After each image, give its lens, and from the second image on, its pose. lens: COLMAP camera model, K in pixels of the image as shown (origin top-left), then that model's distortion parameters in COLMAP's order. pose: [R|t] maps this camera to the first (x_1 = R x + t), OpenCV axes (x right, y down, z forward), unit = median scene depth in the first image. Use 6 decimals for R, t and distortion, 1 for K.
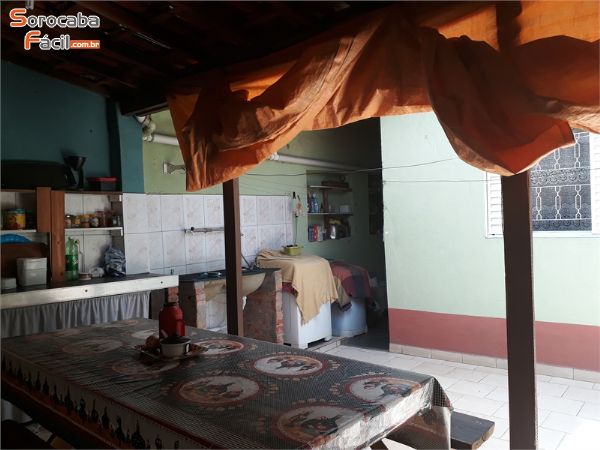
lens RADIAL K [[477.1, 0, 303.5], [0, 477.1, 219.2], [0, 0, 1]] dist [0.066597, -0.101243]
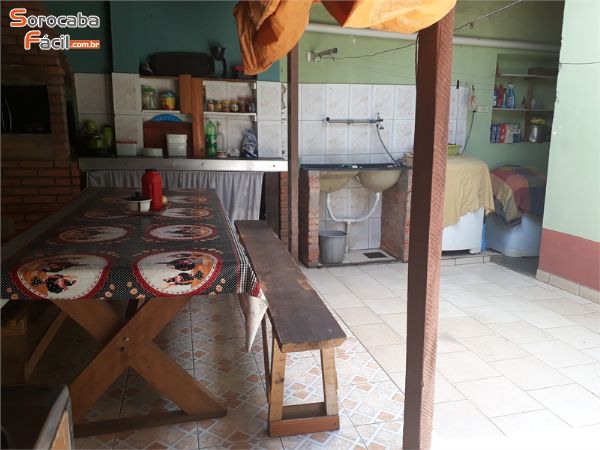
lens RADIAL K [[477.1, 0, 304.4], [0, 477.1, 227.2], [0, 0, 1]] dist [0.066597, -0.101243]
pose [[0.816041, 0.161807, -0.554883, 0.379867], [-0.038057, 0.972974, 0.227756, 0.016691], [0.576739, -0.164741, 0.800145, 0.140105]]
